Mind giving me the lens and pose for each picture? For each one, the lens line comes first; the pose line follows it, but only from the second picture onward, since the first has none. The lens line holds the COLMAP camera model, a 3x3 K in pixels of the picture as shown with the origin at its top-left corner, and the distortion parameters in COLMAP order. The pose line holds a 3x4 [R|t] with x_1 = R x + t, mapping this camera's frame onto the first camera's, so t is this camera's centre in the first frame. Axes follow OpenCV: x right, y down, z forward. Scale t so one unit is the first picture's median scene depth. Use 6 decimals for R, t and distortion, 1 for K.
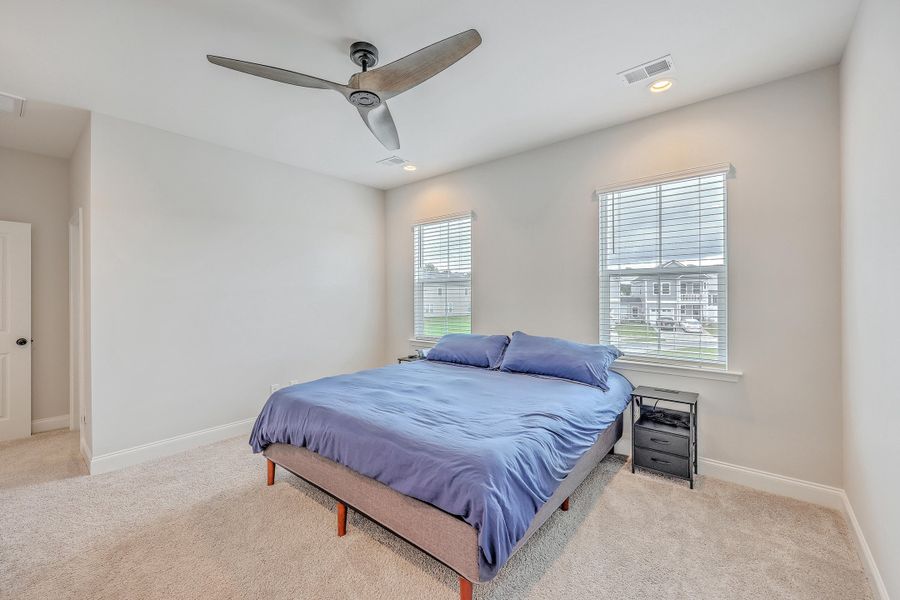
lens RADIAL K [[367.9, 0, 450.3], [0, 367.9, 301.7], [0, 0, 1]] dist [-0.002147, 0.000000]
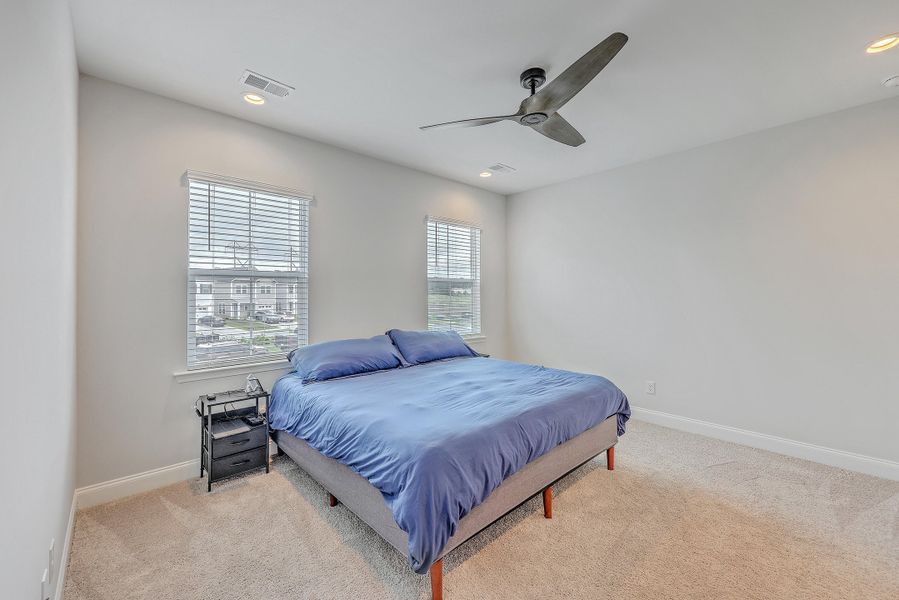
lens RADIAL K [[367.5, 0, 449.6], [0, 367.5, 293.2], [0, 0, 1]] dist [-0.002147, 0.000000]
pose [[0.135367, 0.014664, 0.990687, -0.702414], [0.018819, 0.999672, -0.017368, -0.001415], [-0.990617, 0.020995, 0.135047, 0.570587]]
